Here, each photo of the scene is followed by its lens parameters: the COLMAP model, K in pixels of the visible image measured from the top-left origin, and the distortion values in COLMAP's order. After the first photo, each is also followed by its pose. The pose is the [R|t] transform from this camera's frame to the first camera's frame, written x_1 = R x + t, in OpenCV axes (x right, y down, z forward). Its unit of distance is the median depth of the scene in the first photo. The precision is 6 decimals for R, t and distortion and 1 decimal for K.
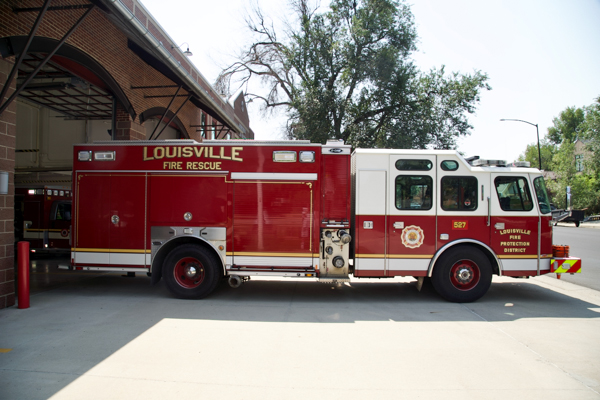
lens RADIAL K [[416.5, 0, 297.0], [0, 416.5, 200.4], [0, 0, 1]] dist [-0.119765, 0.071147]
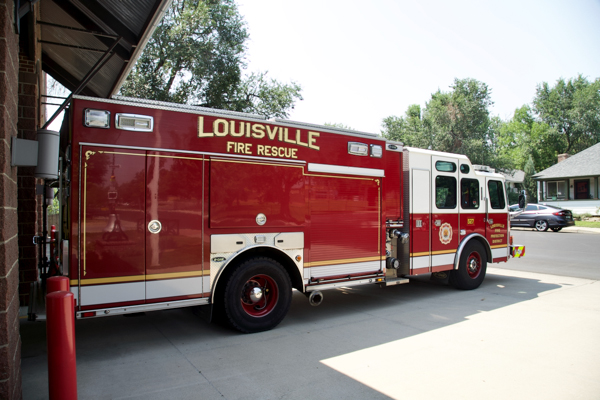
lens RADIAL K [[416.5, 0, 297.0], [0, 416.5, 200.4], [0, 0, 1]] dist [-0.119765, 0.071147]
pose [[0.798217, 0.006516, 0.602335, -0.660229], [-0.004826, 0.999979, -0.004422, 0.008578], [-0.602351, 0.000623, 0.798231, 0.374946]]
